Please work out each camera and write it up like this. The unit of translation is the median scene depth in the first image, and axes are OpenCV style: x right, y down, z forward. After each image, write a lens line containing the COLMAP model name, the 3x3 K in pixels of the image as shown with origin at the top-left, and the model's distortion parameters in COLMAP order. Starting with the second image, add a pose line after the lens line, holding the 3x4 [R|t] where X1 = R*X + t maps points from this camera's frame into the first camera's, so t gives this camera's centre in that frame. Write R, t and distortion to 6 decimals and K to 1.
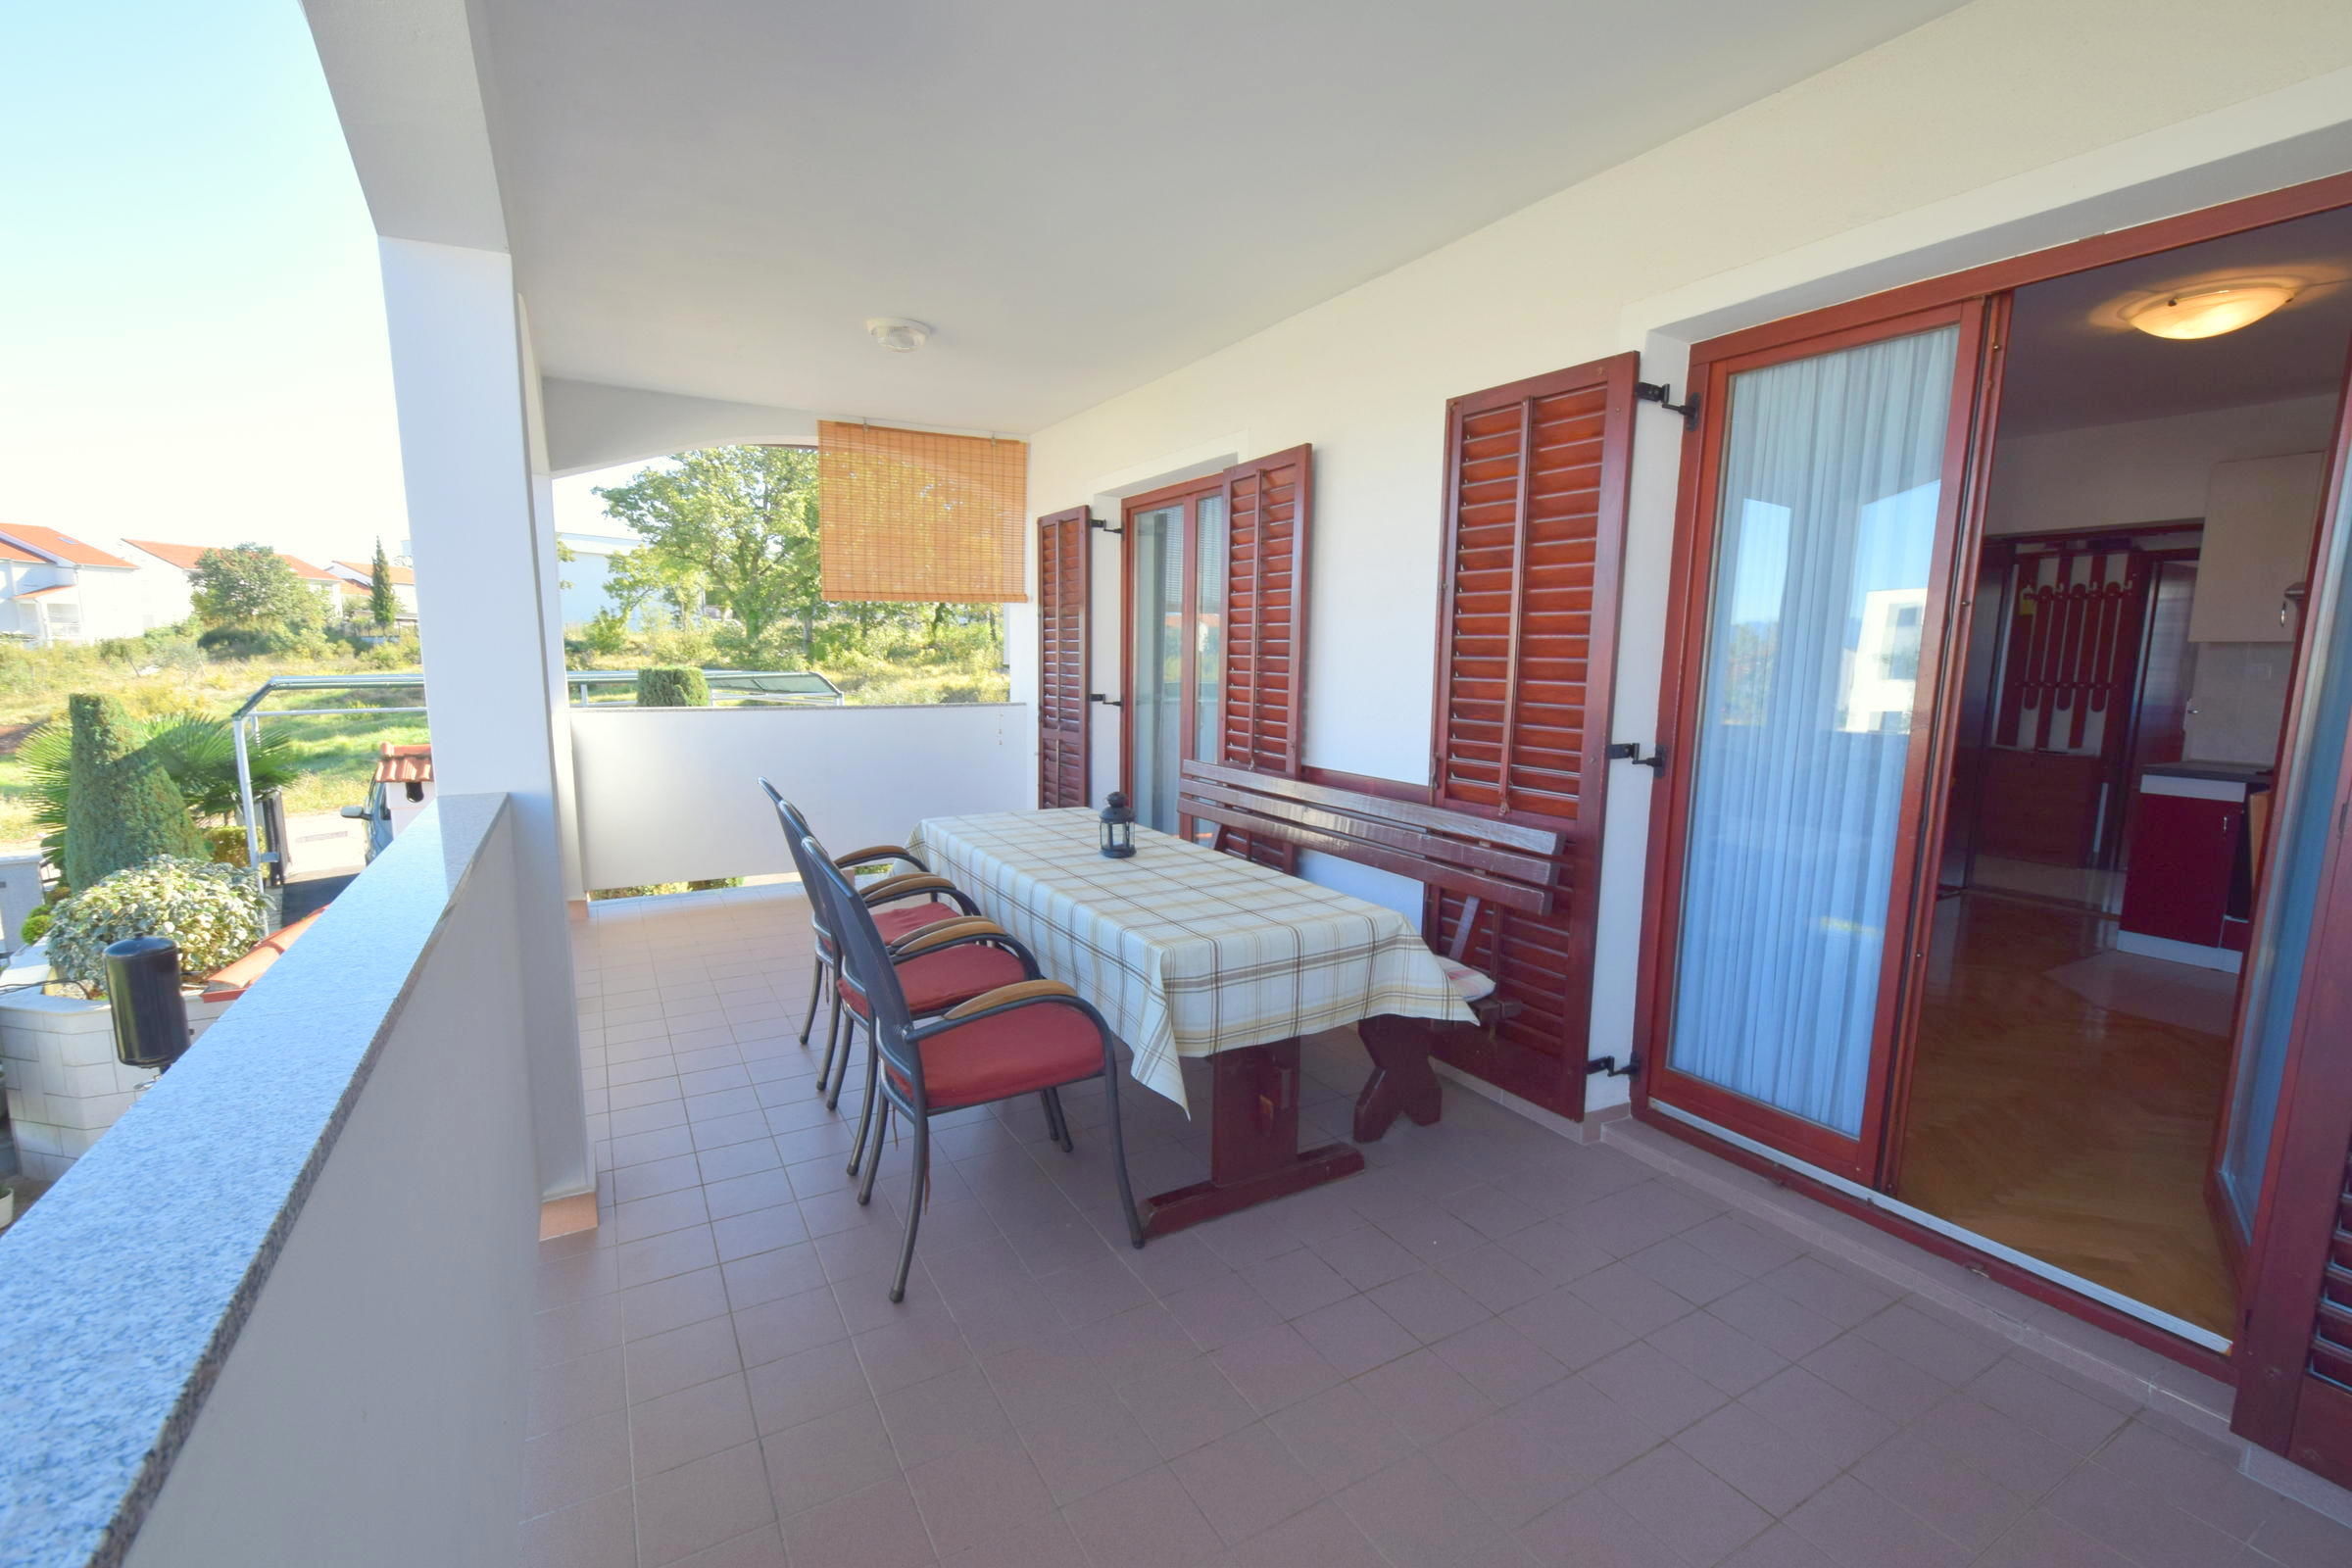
lens RADIAL K [[1029.0, 0, 1189.0], [0, 1029.0, 808.3], [0, 0, 1]] dist [0.014420, -0.015442]
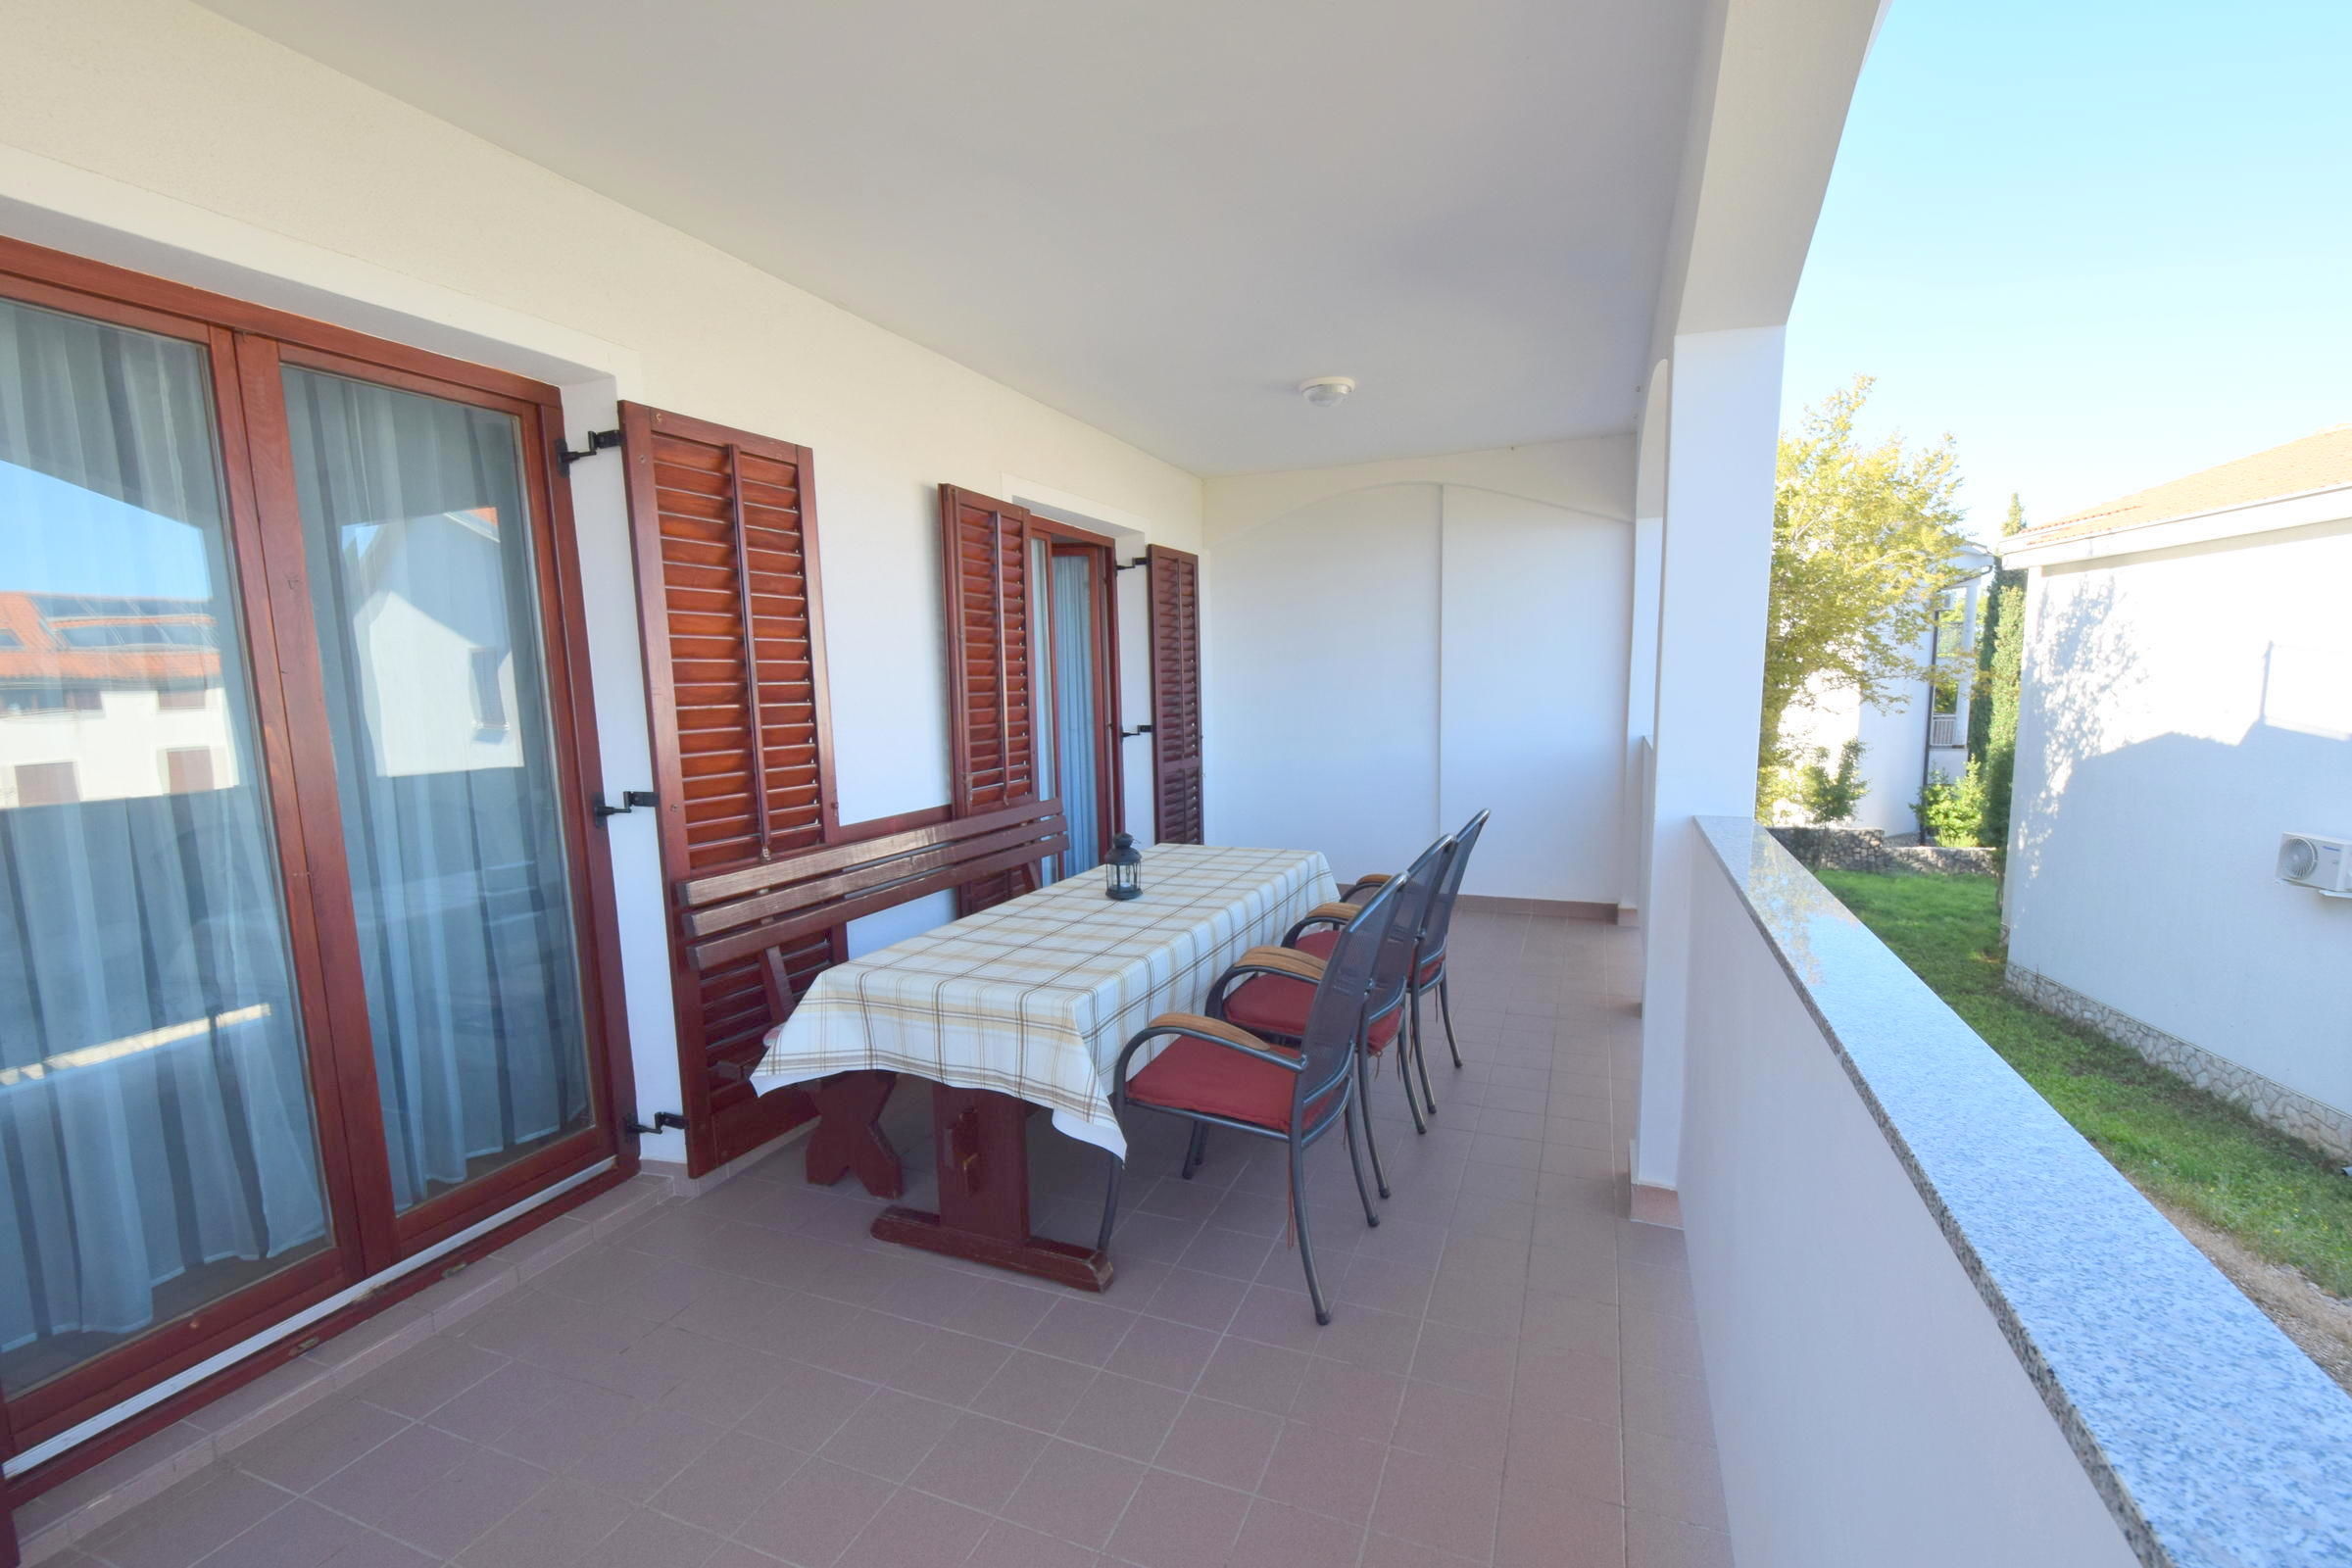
lens RADIAL K [[1029.0, 0, 1189.0], [0, 1029.0, 808.3], [0, 0, 1]] dist [0.014420, -0.015442]
pose [[-0.598659, -0.098401, 0.794937, -0.792105], [0.150071, 0.961074, 0.231983, -0.228709], [-0.786820, 0.258176, -0.560589, 1.347510]]
